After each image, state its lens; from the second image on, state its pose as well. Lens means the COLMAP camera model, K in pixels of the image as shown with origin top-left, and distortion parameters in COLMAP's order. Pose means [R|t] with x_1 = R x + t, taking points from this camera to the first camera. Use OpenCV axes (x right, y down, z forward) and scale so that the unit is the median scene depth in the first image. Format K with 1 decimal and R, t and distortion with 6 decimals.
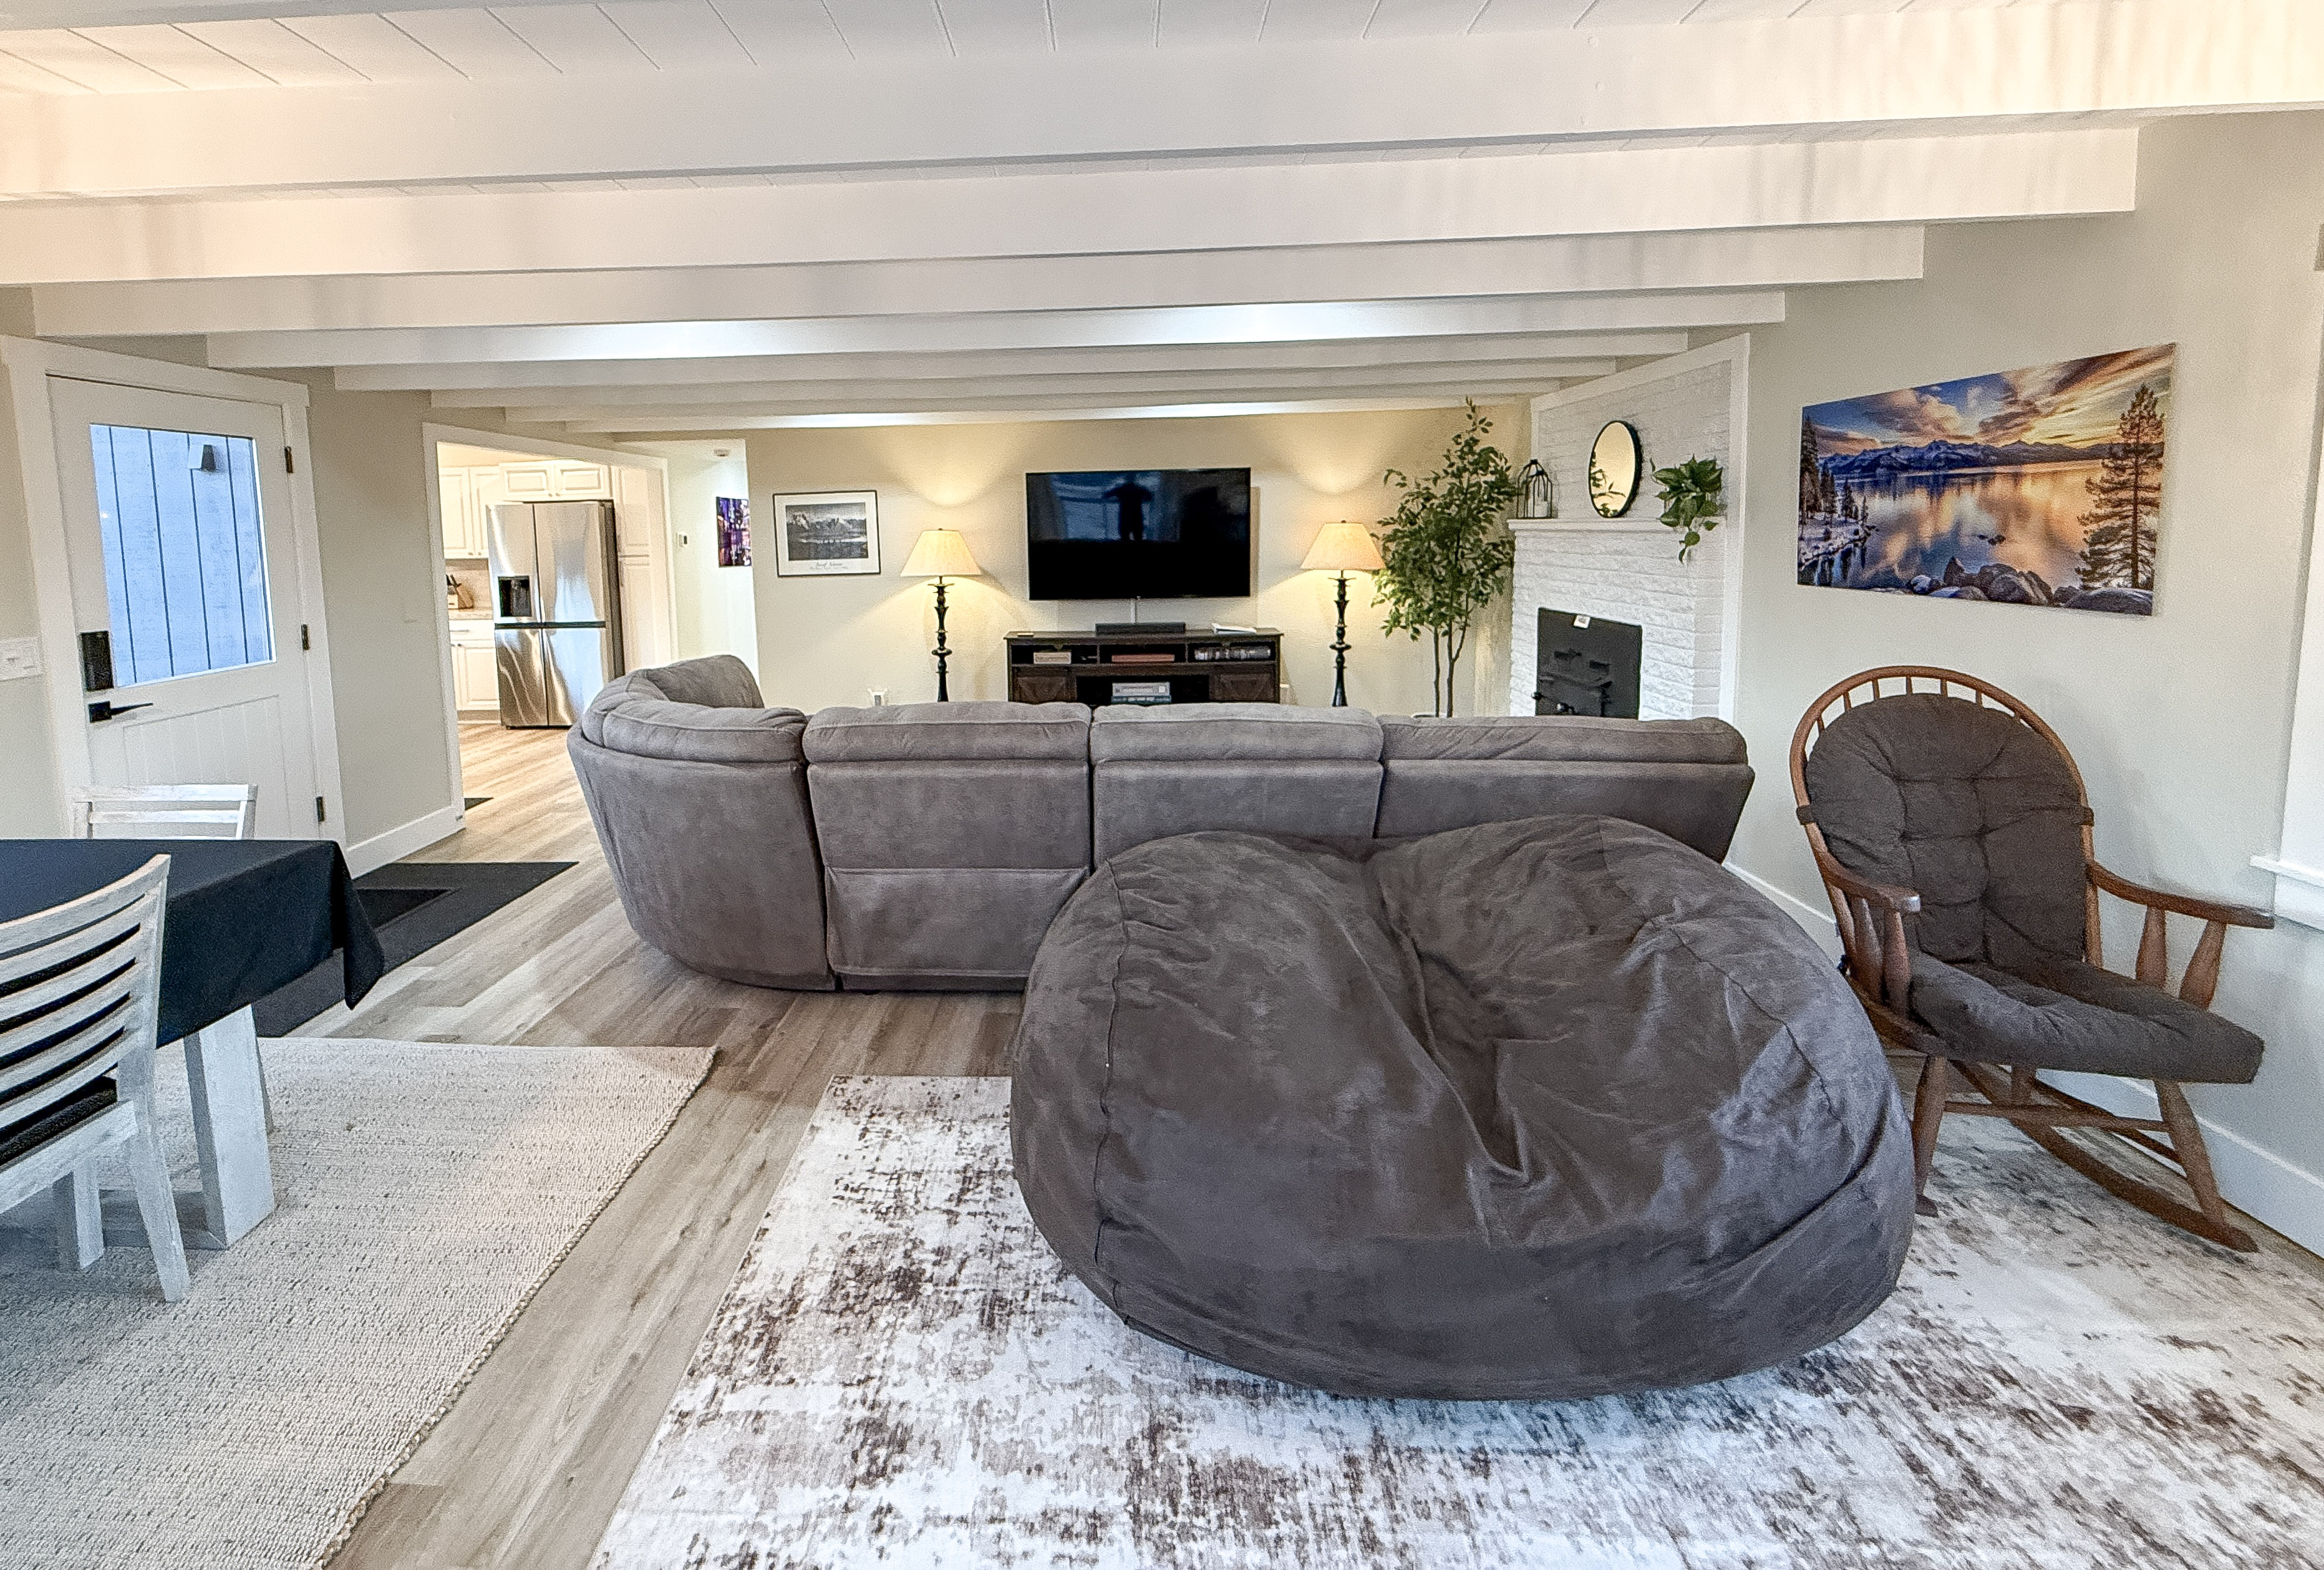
lens RADIAL K [[994.0, 0, 1070.3], [0, 994.0, 622.3], [0, 0, 1]] dist [-0.001375, 0.000145]
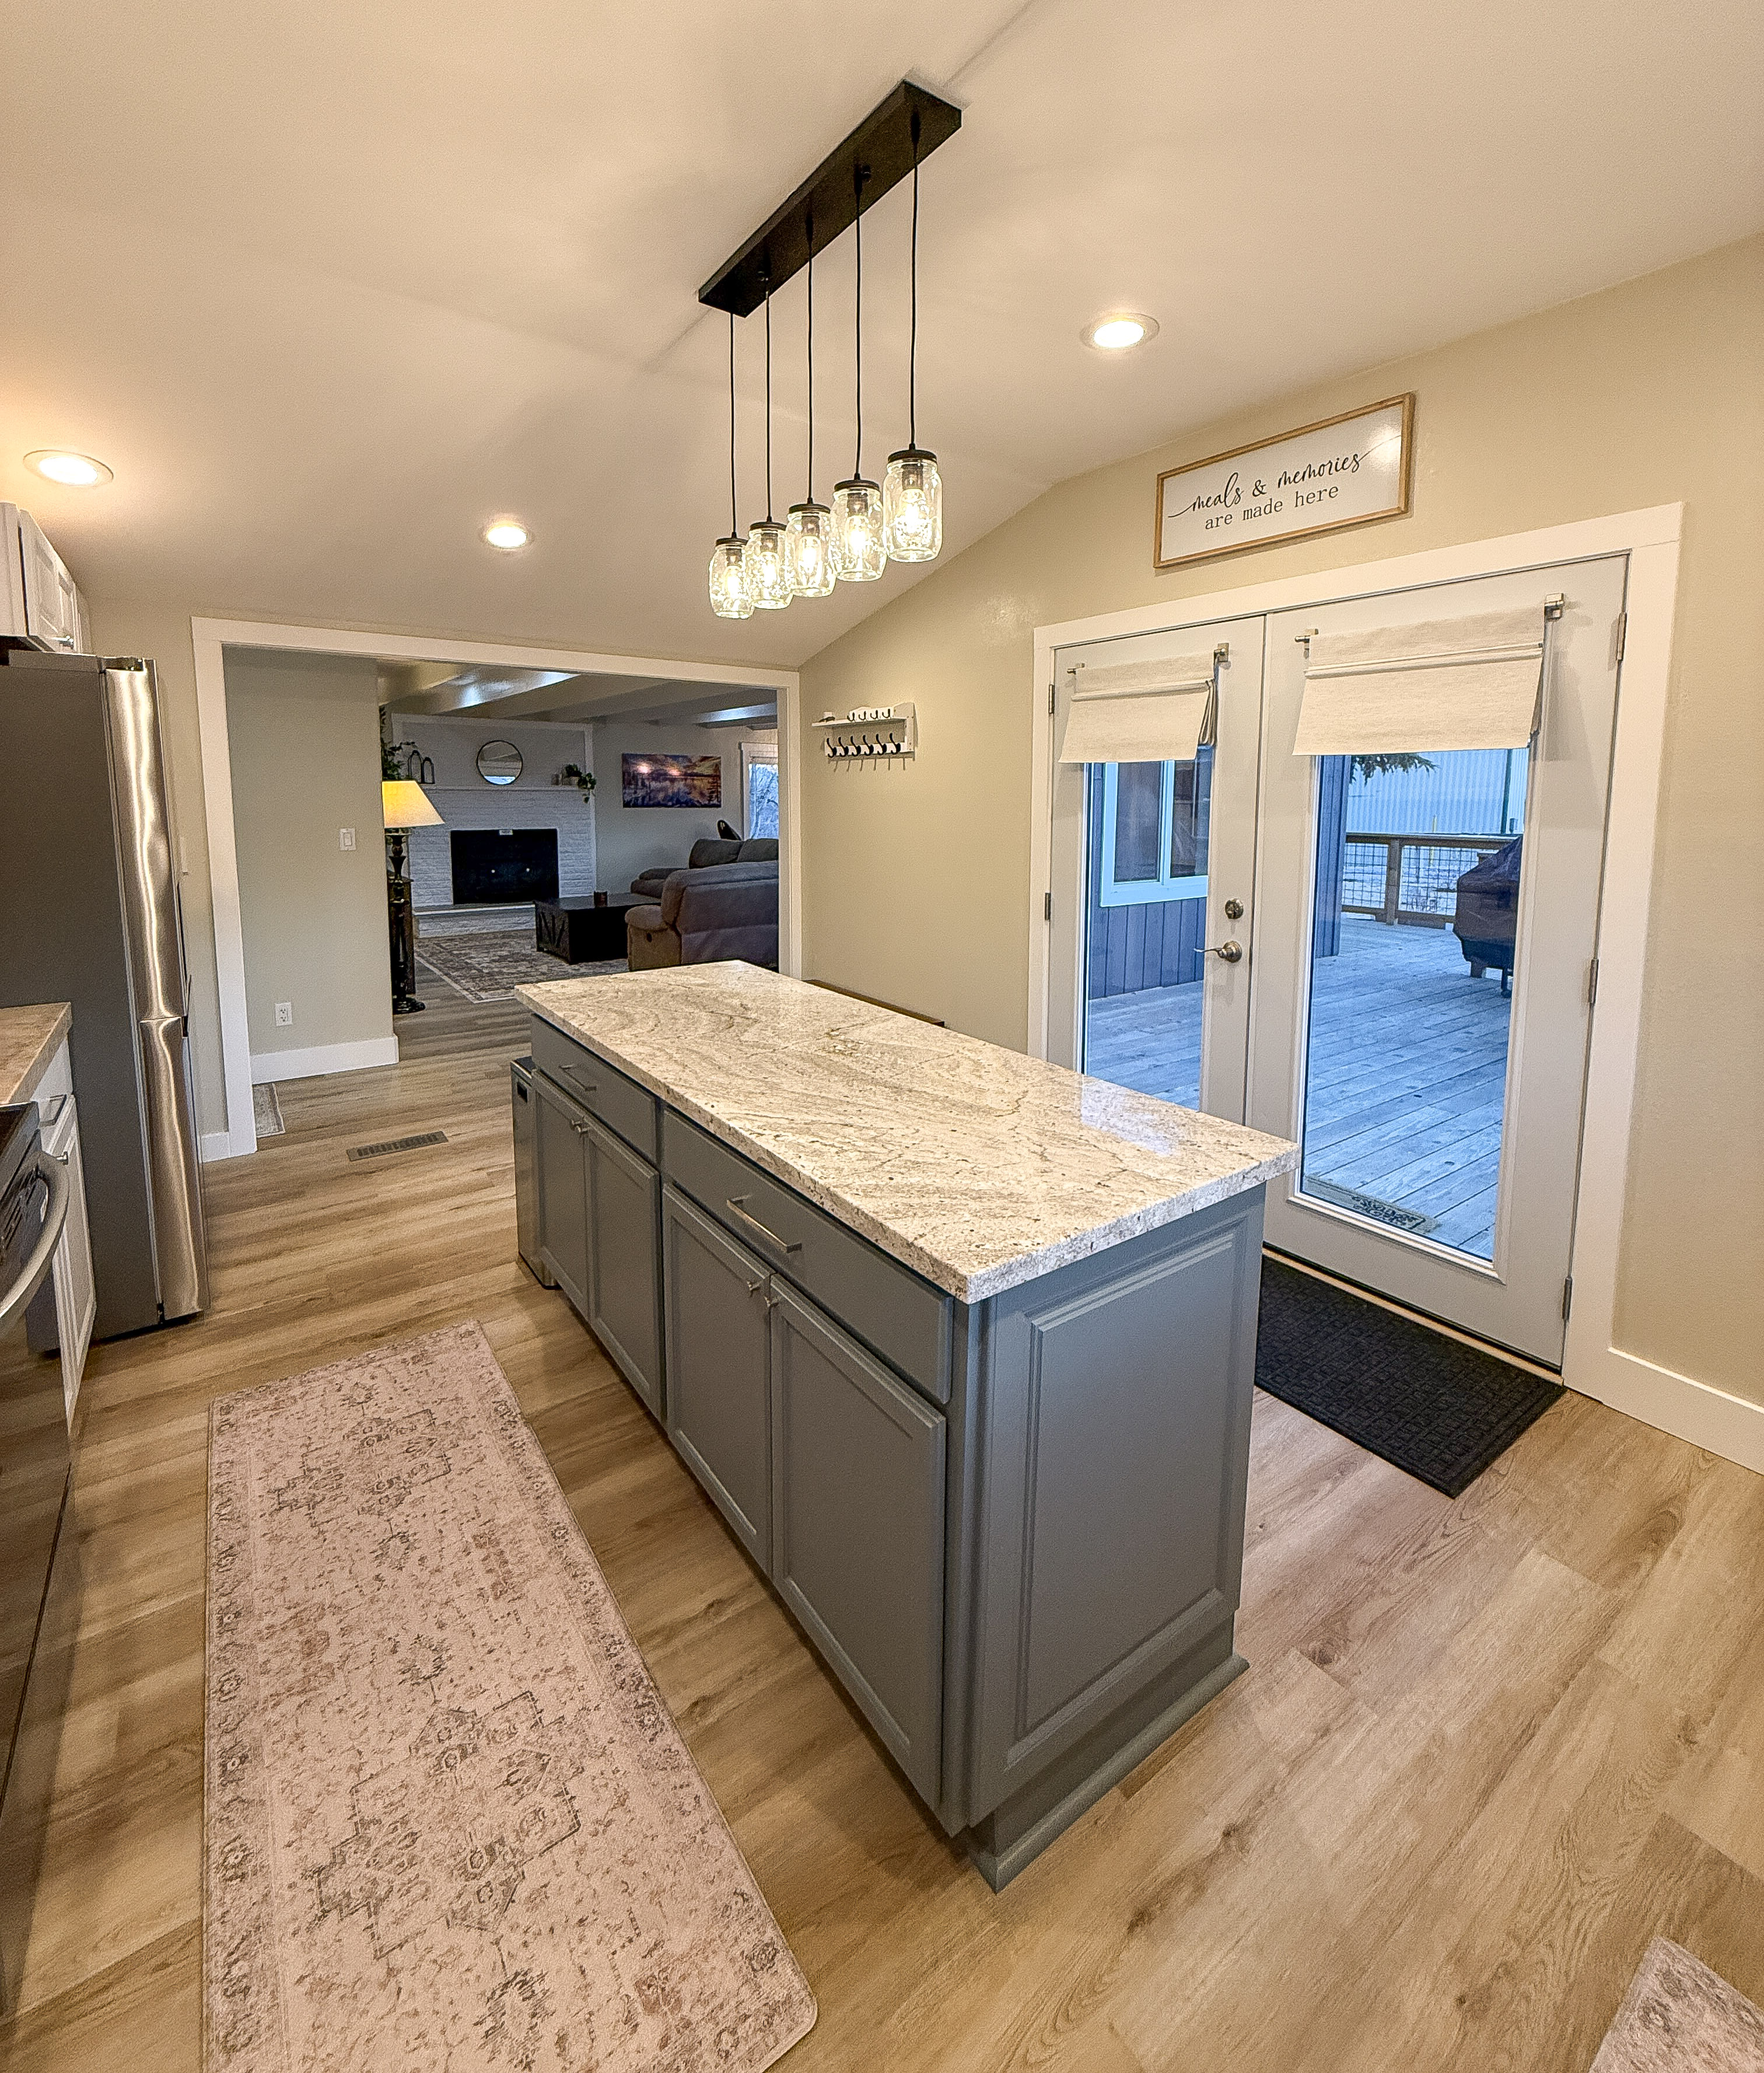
lens RADIAL K [[947.3, 0, 892.9], [0, 947.3, 897.4], [0, 0, 1]] dist [0.006388, 0.000556]
pose [[-0.627116, -0.071666, 0.775622, -2.553872], [0.078112, 0.984953, 0.154163, -0.178352], [-0.775000, 0.157263, -0.612081, 2.553042]]
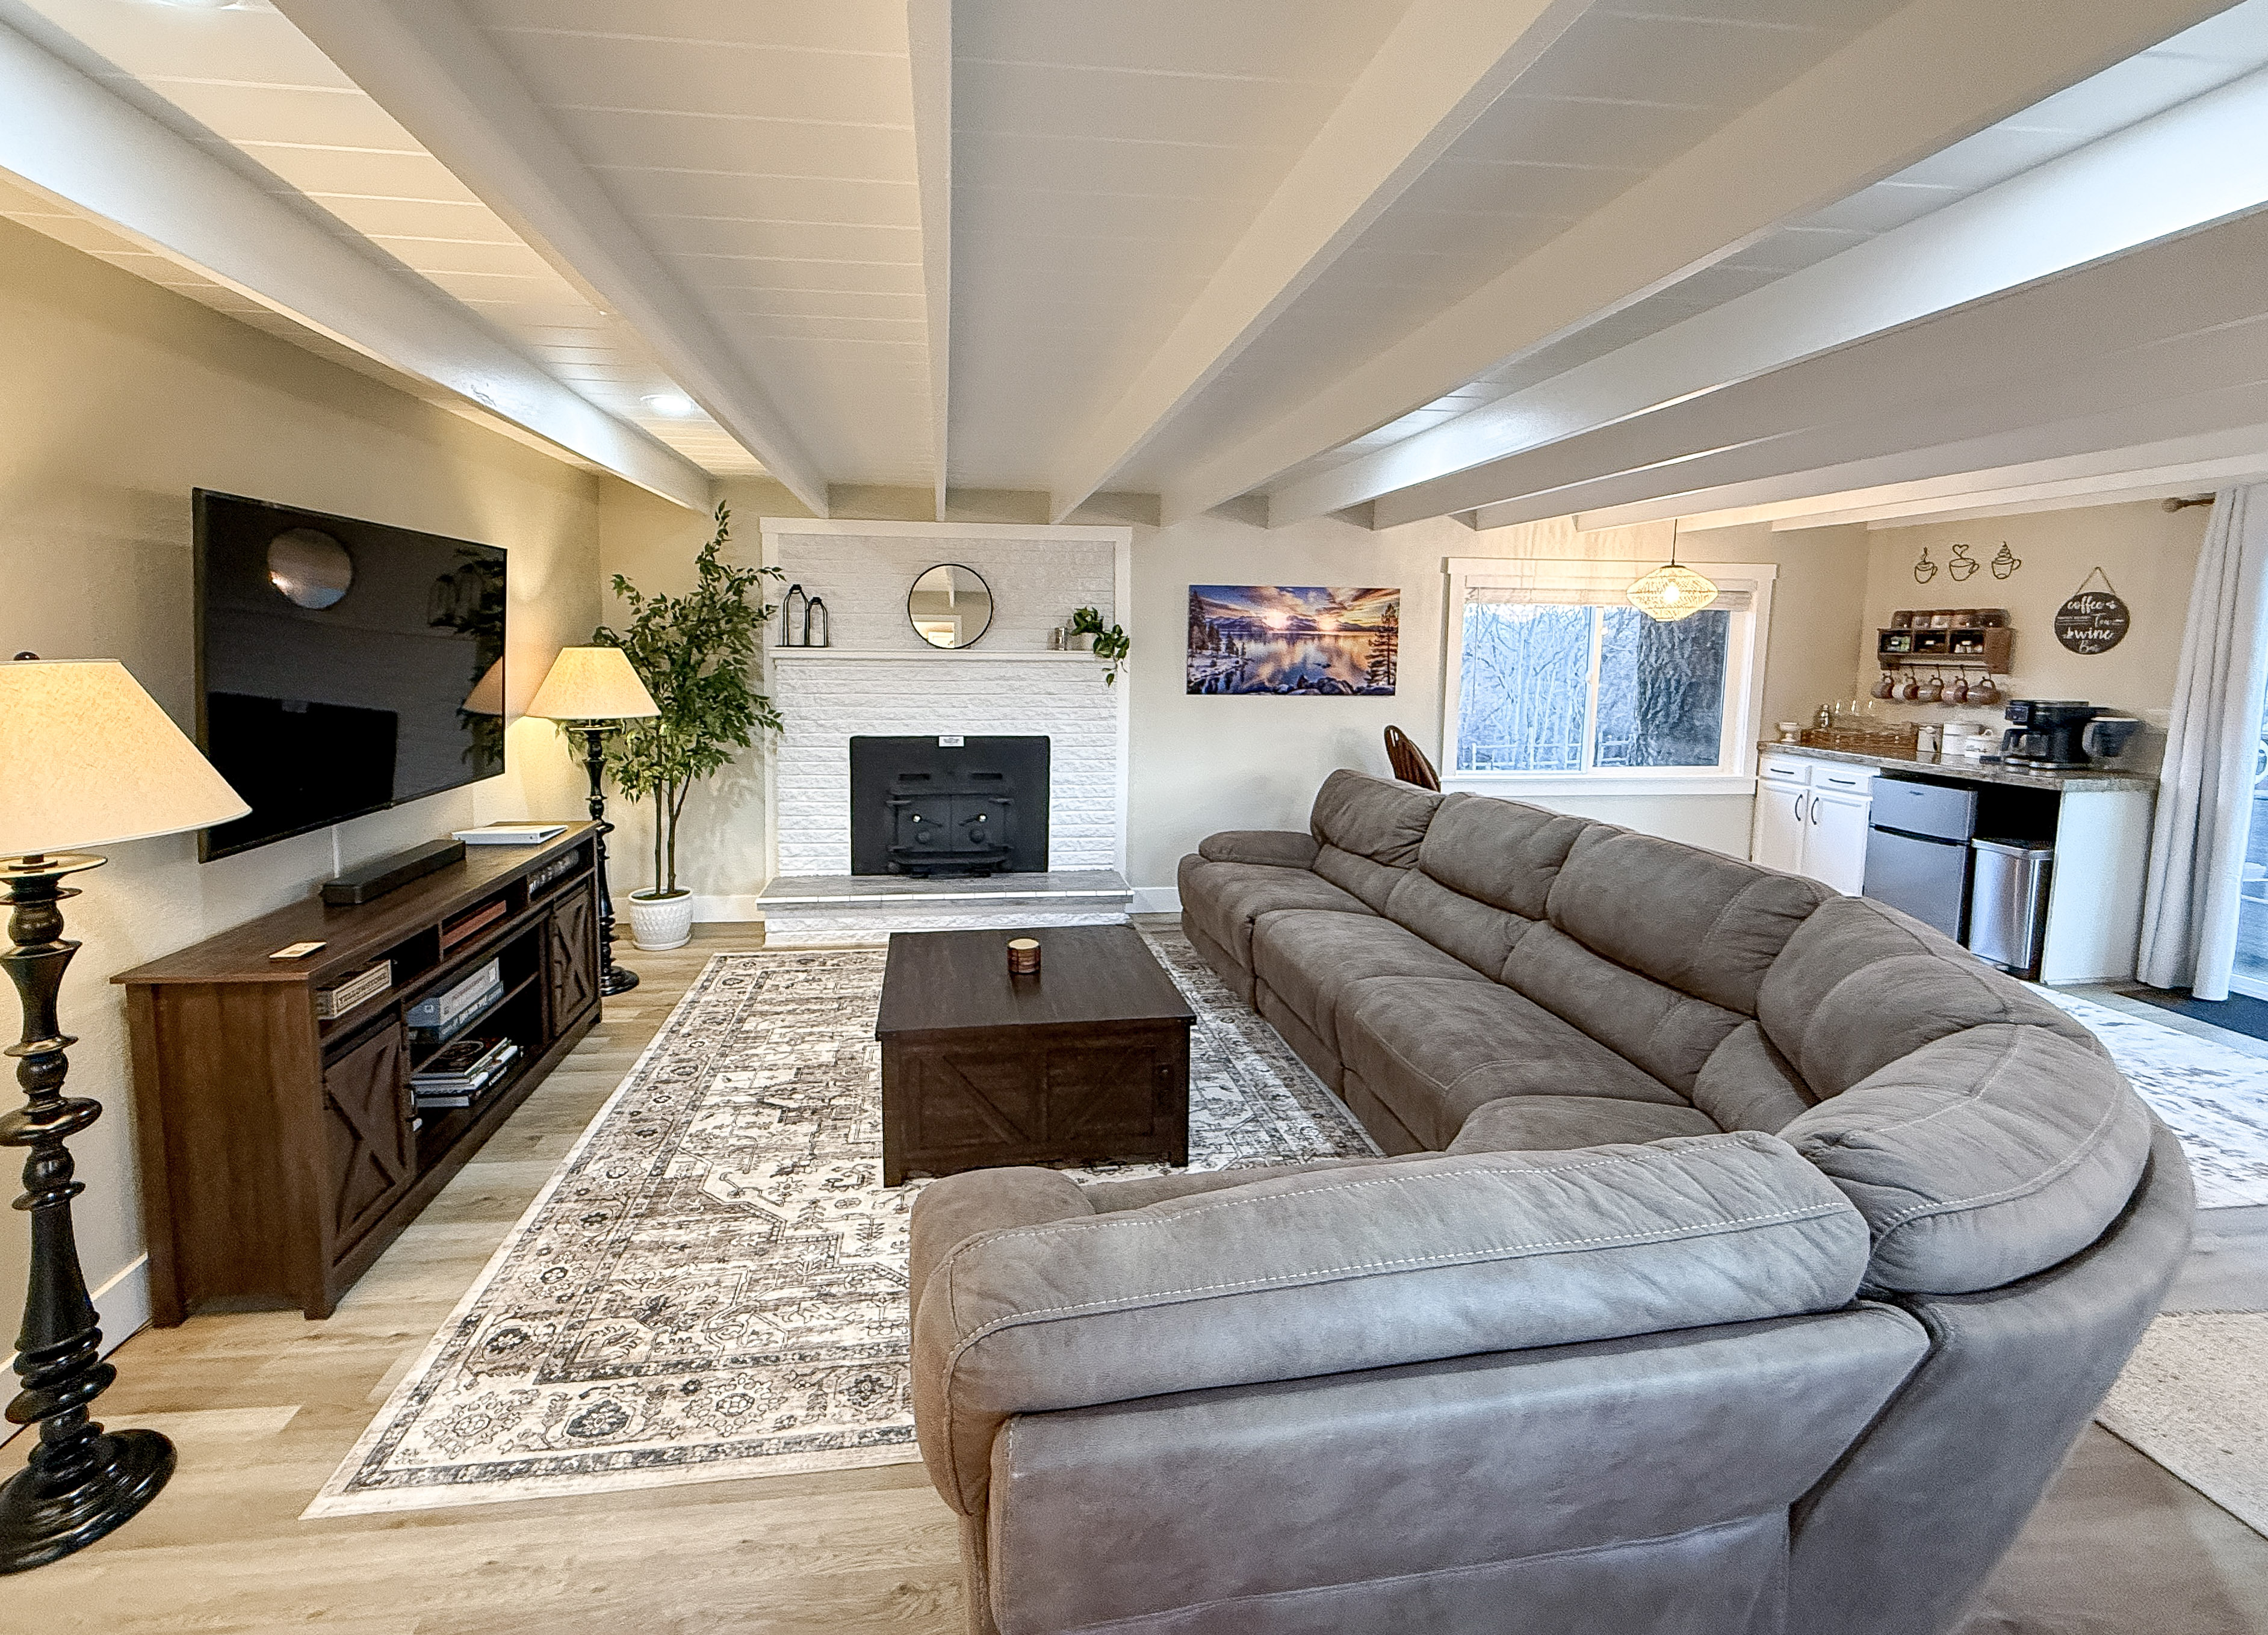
lens RADIAL K [[963.1, 0, 1053.9], [0, 963.1, 730.8], [0, 0, 1]] dist [0.001162, -0.000765]
pose [[-0.151743, -0.074791, 0.985586, -0.876091], [0.085601, 0.992392, 0.088486, -0.153160], [-0.984706, 0.097794, -0.144187, 1.623720]]
